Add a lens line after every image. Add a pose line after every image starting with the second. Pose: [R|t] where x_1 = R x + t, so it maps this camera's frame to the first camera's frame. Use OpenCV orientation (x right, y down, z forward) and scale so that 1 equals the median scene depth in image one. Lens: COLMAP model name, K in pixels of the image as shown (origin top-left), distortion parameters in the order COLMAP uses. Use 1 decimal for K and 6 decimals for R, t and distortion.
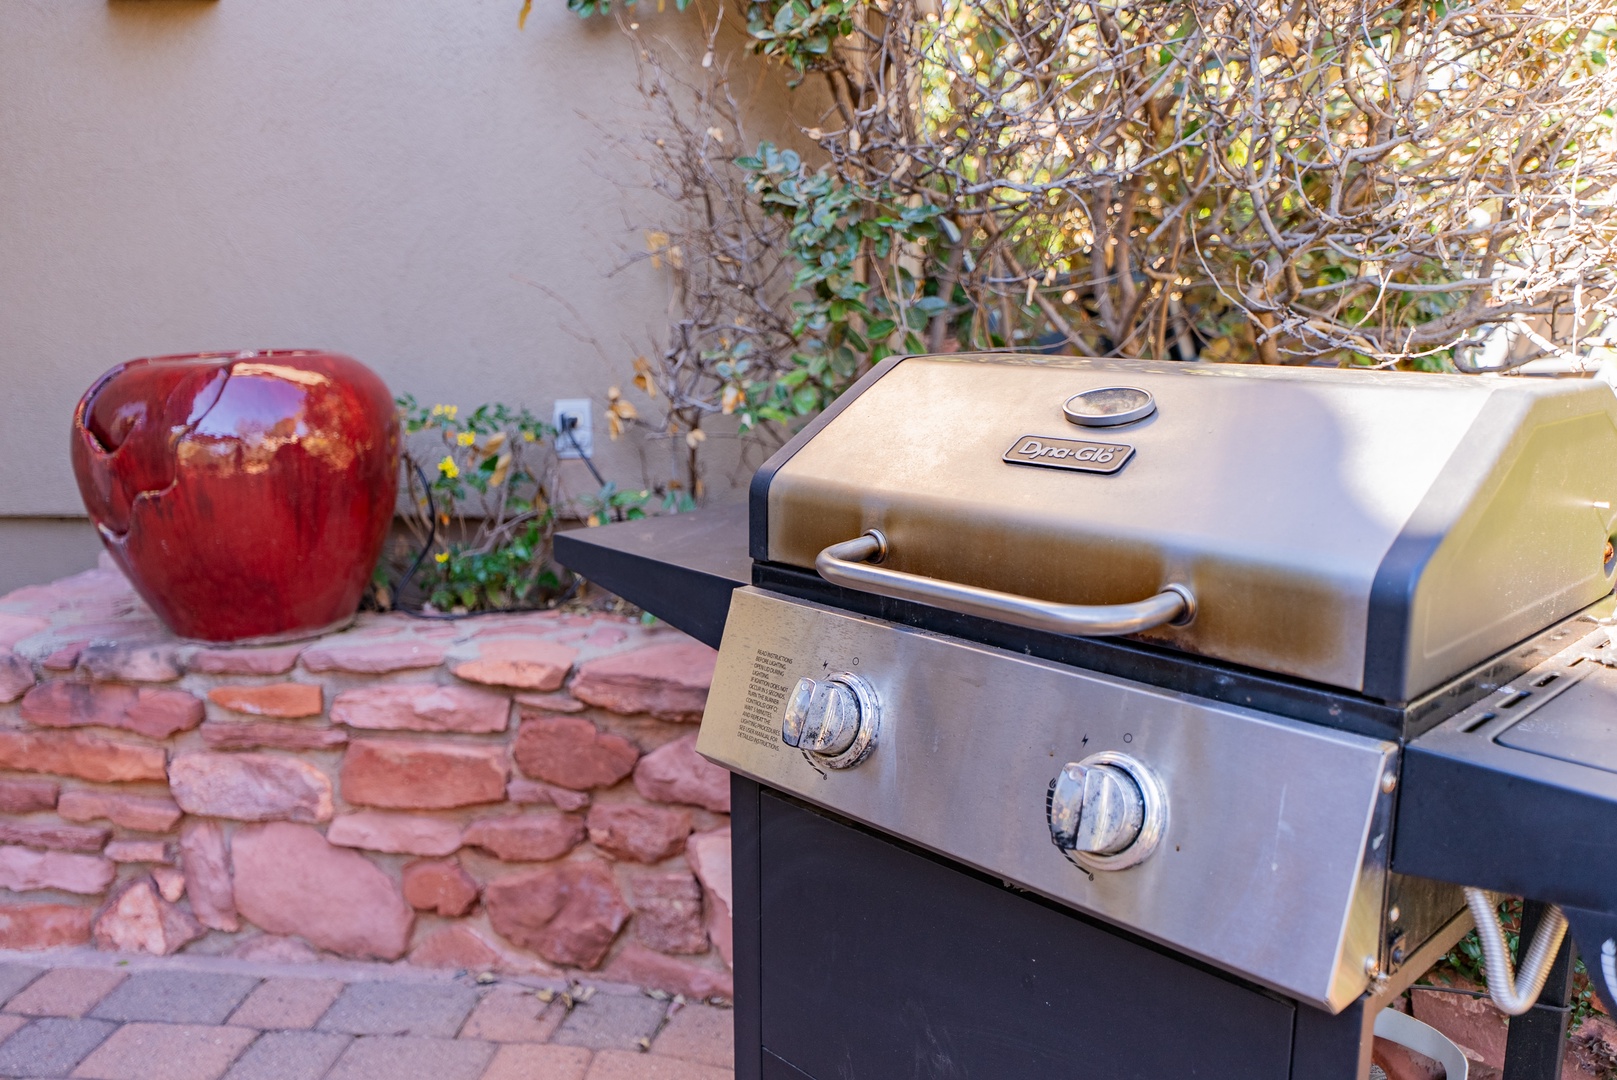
lens RADIAL K [[1350.5, 0, 860.0], [0, 1350.5, 565.2], [0, 0, 1]] dist [-0.045807, -0.003151]
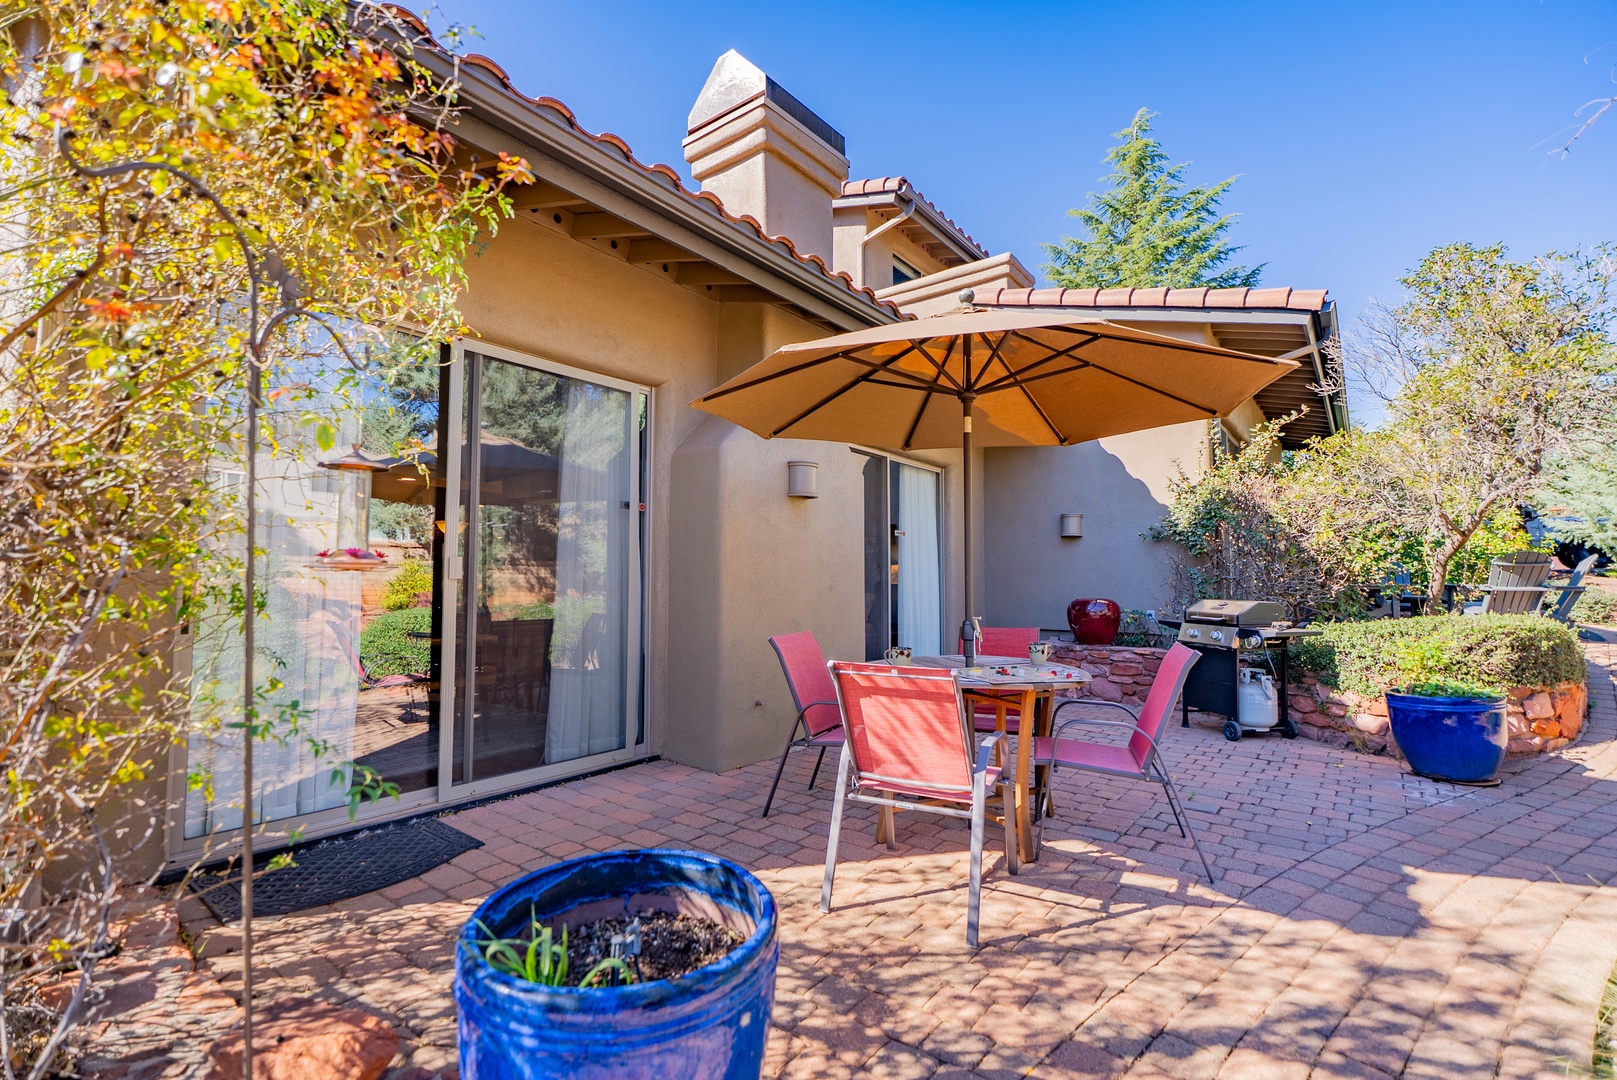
lens RADIAL K [[756.8, 0, 808.5], [0, 756.8, 540.0], [0, 0, 1]] dist [0.015603, -0.000010]
pose [[0.839687, -0.018416, -0.542758, 0.333233], [-0.120007, 0.968425, -0.218519, 0.511266], [0.529645, 0.248623, 0.810964, -2.648173]]
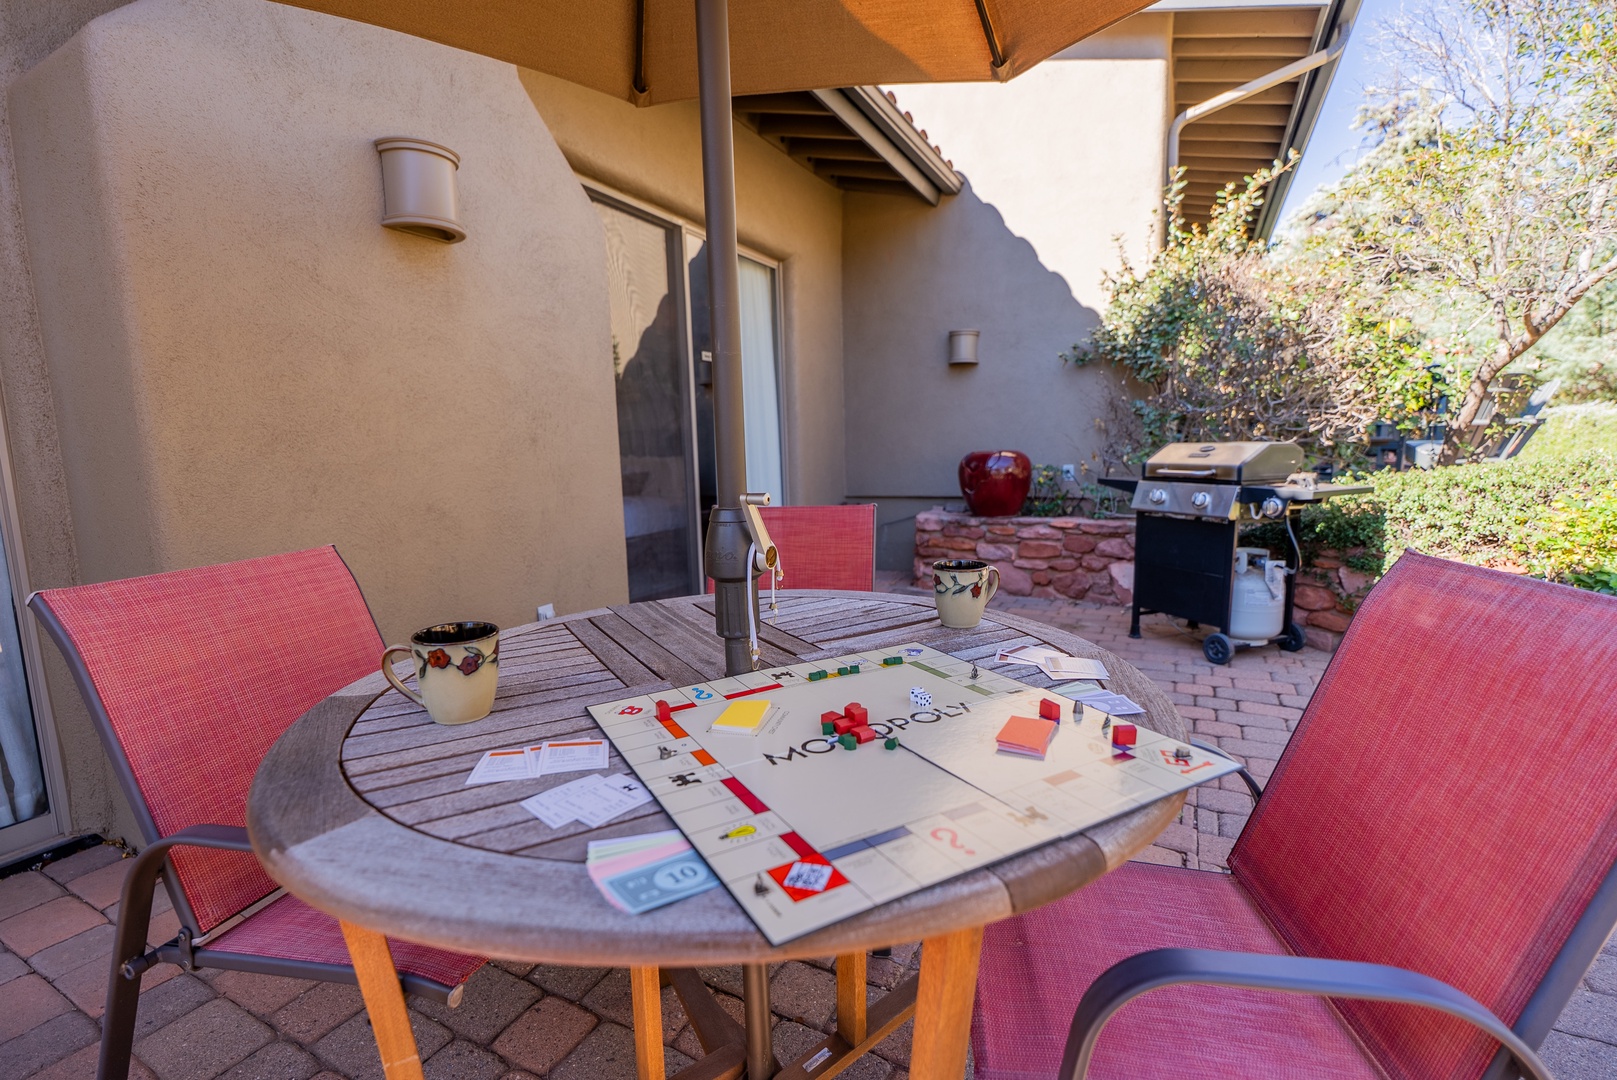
lens RADIAL K [[756.8, 0, 808.5], [0, 756.8, 540.0], [0, 0, 1]] dist [0.015603, -0.000010]
pose [[0.919380, 0.032140, -0.392055, -0.061548], [-0.060842, 0.996282, -0.061002, 0.318016], [0.388637, 0.079937, 0.917917, -1.472918]]
